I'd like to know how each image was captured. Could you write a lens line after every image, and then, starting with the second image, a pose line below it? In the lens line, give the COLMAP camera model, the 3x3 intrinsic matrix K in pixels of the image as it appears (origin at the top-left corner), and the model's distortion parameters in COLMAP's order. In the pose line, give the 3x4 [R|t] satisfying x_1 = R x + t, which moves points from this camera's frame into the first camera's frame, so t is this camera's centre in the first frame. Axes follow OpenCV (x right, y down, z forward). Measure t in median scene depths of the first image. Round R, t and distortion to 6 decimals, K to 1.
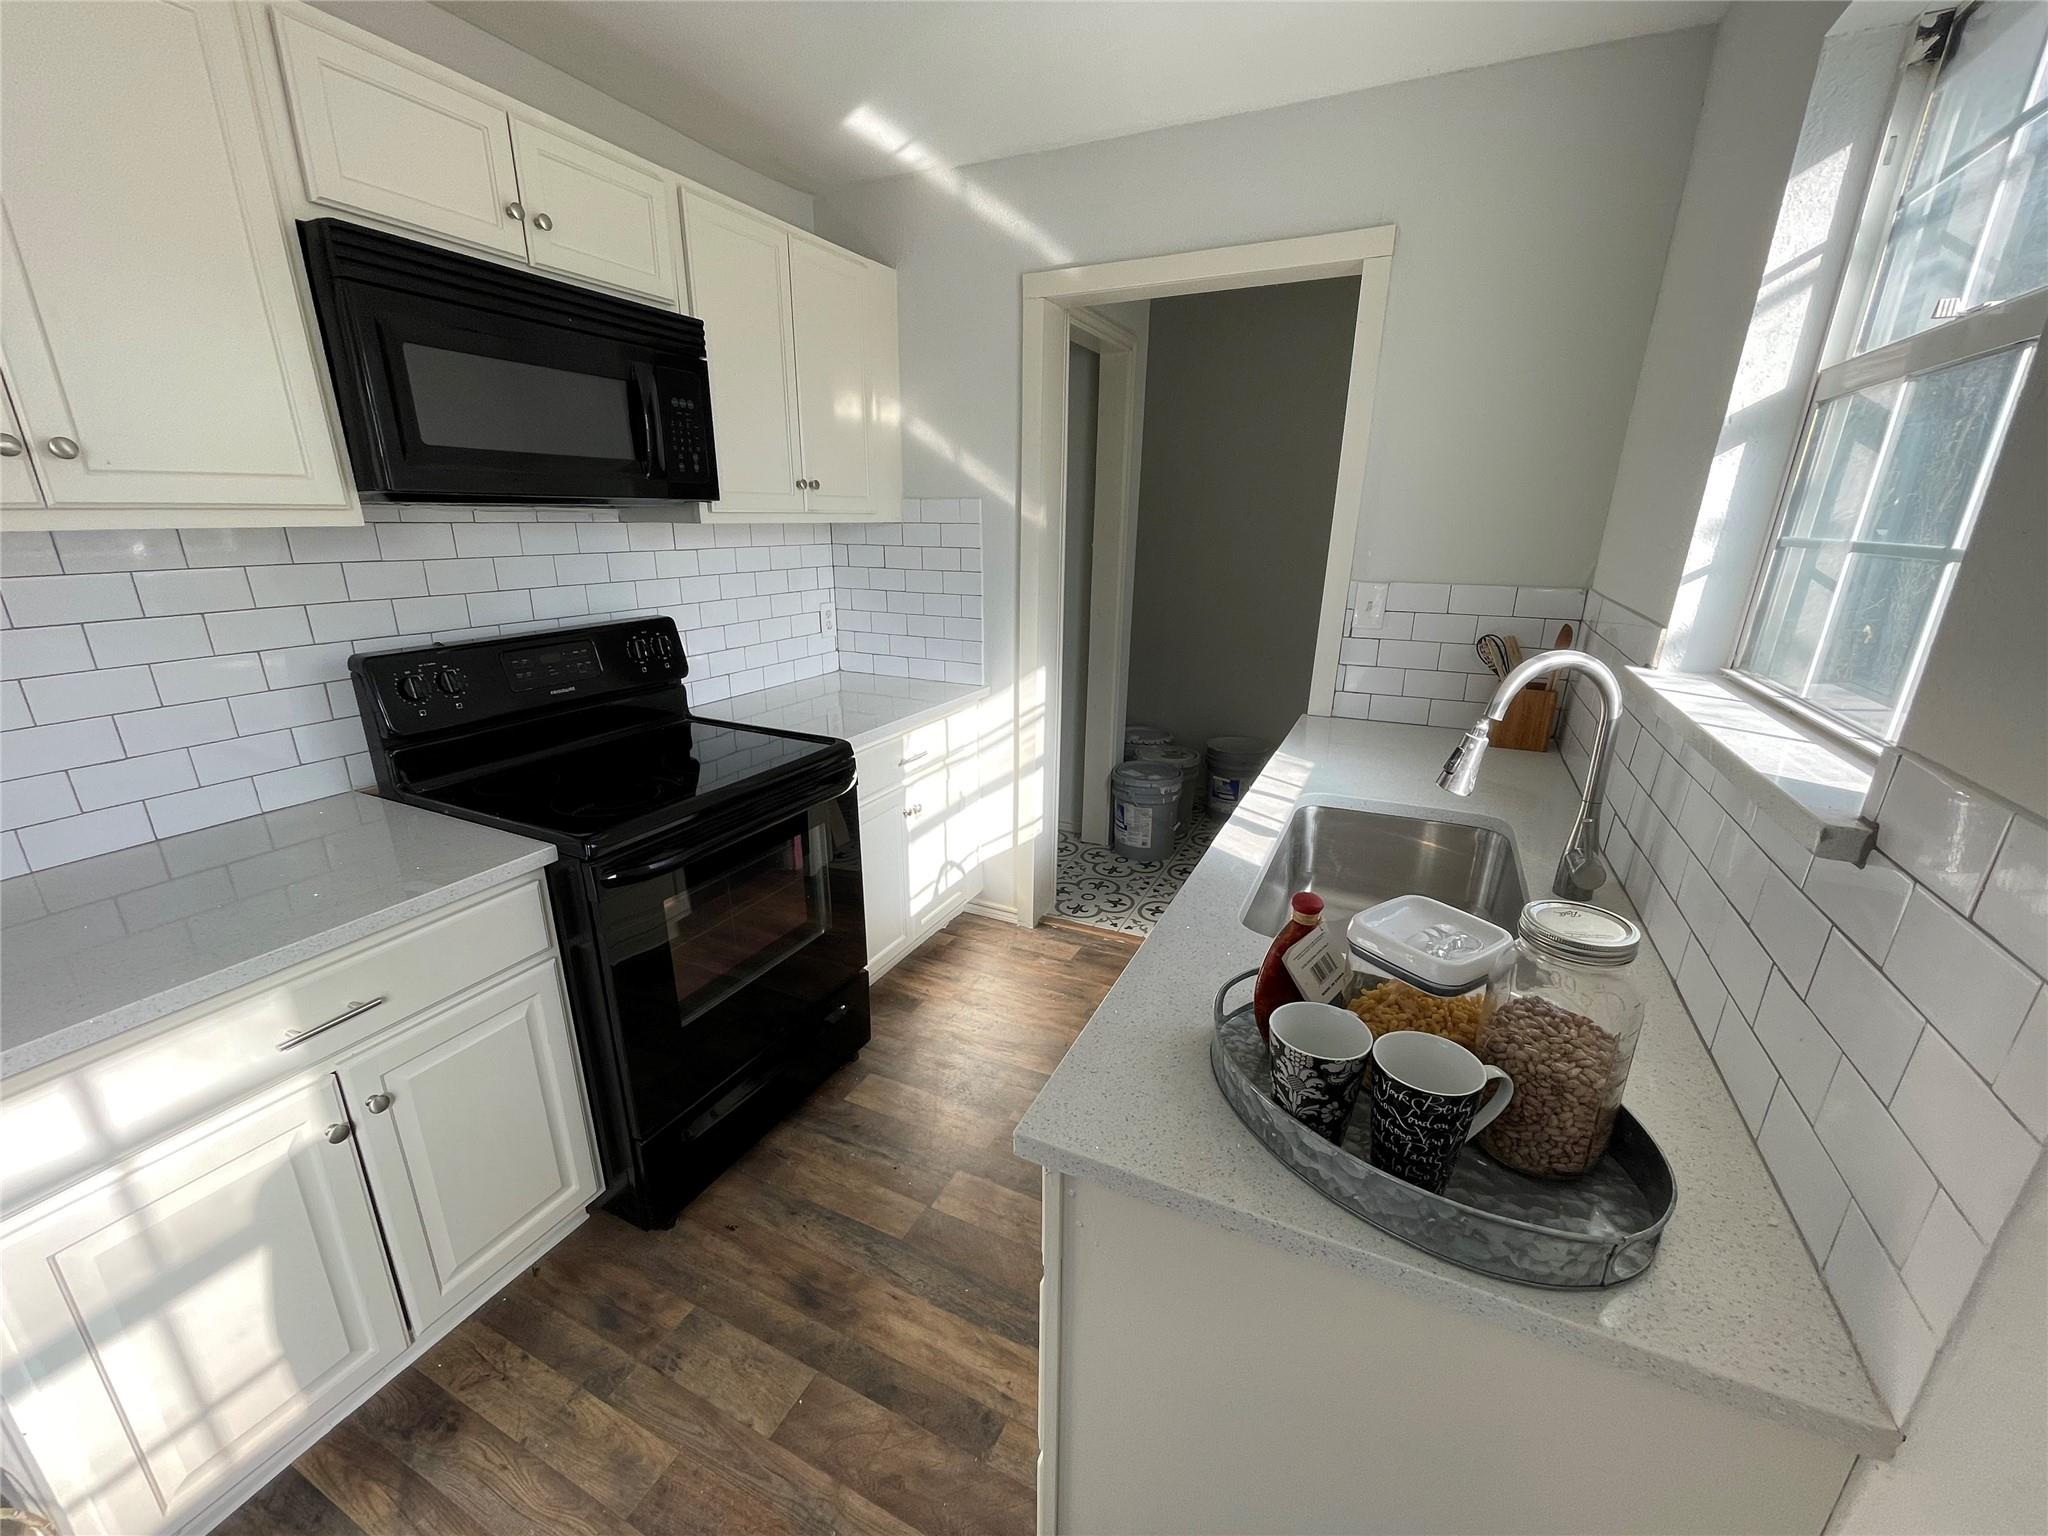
lens RADIAL K [[819.8, 0, 1024.0], [0, 819.8, 776.0], [0, 0, 1]] dist [-0.000915, -0.001289]
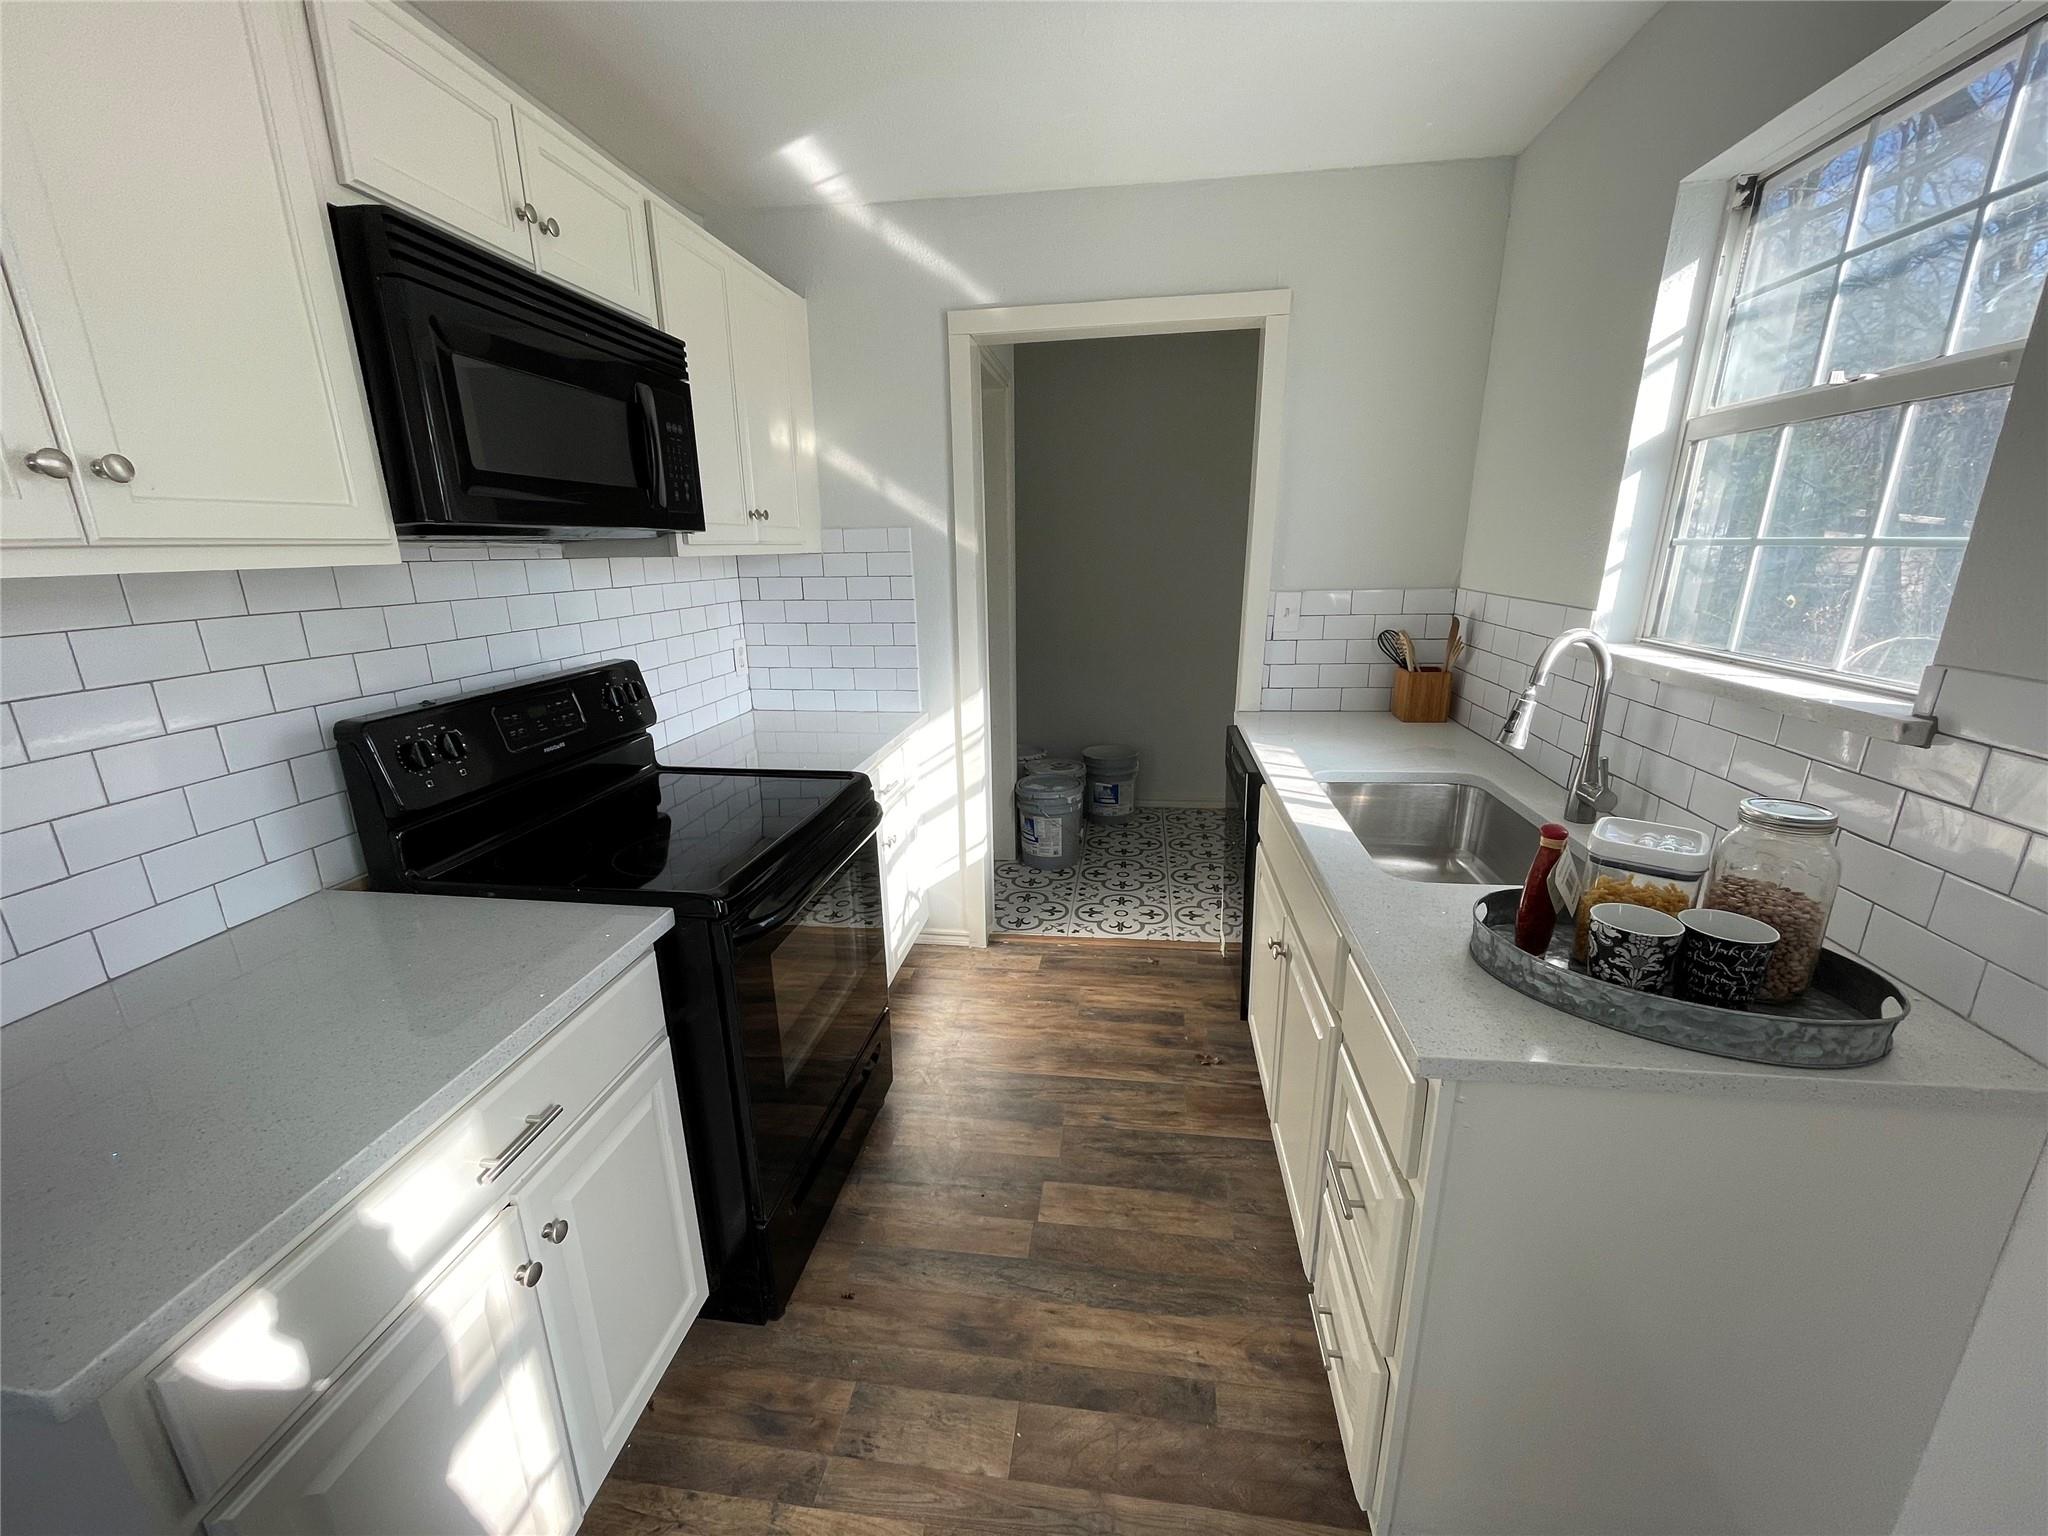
lens RADIAL K [[819.8, 0, 1025.9], [0, 819.8, 775.5], [0, 0, 1]] dist [-0.000915, -0.001289]
pose [[0.952155, -0.104266, 0.287279, -0.398889], [0.114559, 0.993231, -0.019207, 0.001209], [-0.283332, 0.051198, 0.957654, 0.017201]]
